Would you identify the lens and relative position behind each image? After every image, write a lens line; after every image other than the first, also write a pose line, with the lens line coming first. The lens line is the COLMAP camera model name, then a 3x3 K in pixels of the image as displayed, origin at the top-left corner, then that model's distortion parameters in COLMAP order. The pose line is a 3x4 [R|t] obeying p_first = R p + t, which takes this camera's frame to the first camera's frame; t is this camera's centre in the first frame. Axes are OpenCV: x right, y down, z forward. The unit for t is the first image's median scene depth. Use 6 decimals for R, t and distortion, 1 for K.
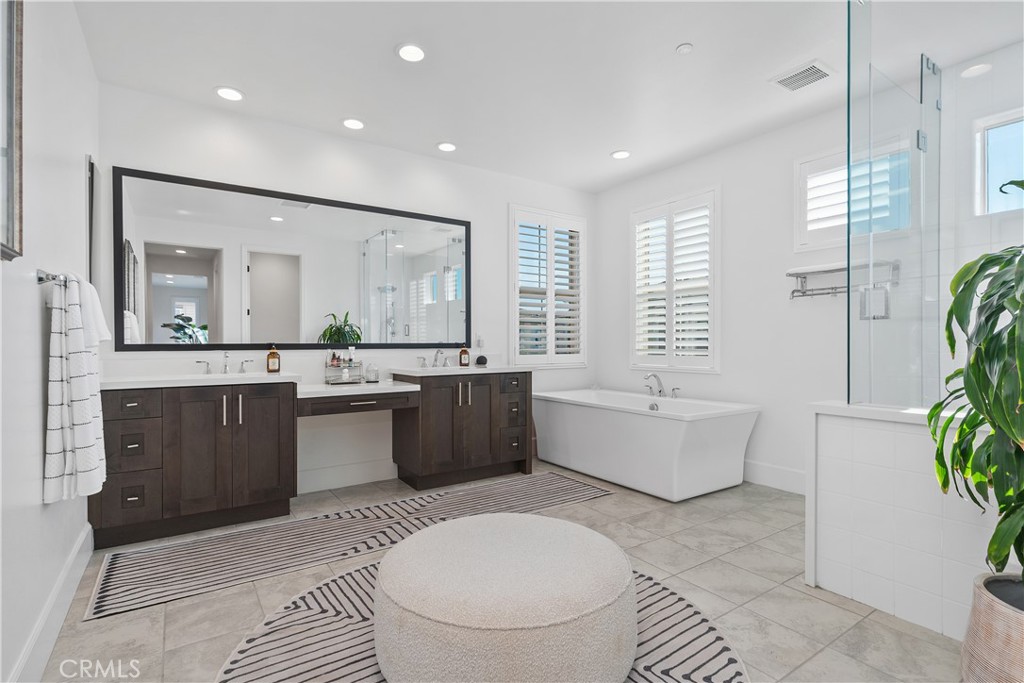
lens RADIAL K [[496.7, 0, 512.0], [0, 496.7, 341.5], [0, 0, 1]] dist [-0.001038, -0.000264]
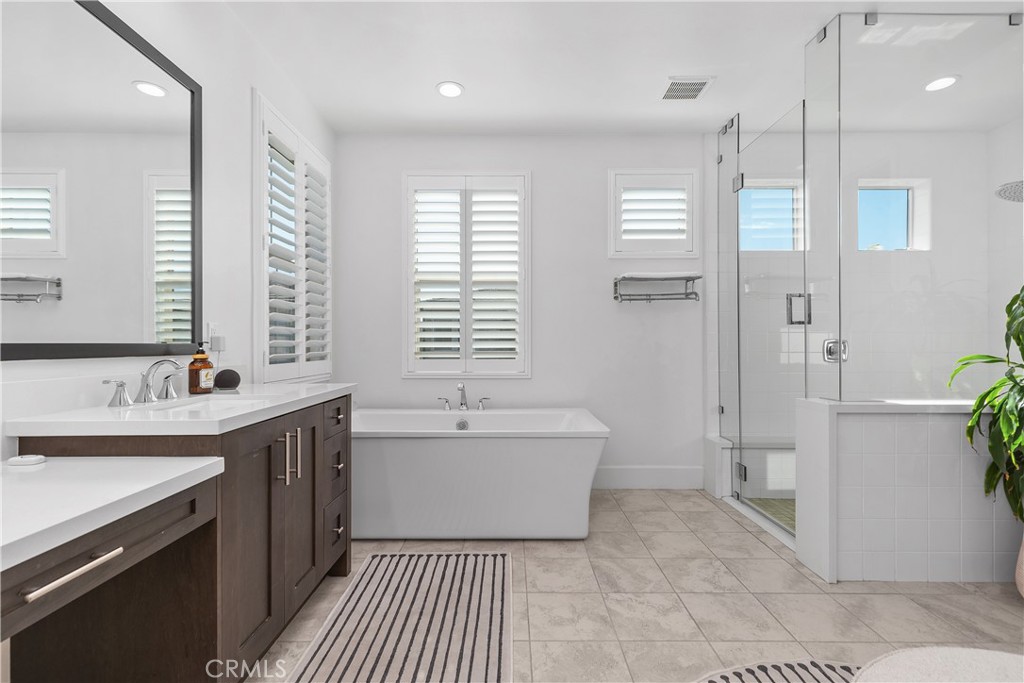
lens RADIAL K [[461.8, 0, 508.9], [0, 461.8, 340.9], [0, 0, 1]] dist [0.002274, 0.000024]
pose [[0.565405, 0.006554, 0.824787, -0.353773], [-0.003531, 0.999979, -0.005525, 0.001589], [-0.824806, 0.000212, 0.565416, 0.636174]]
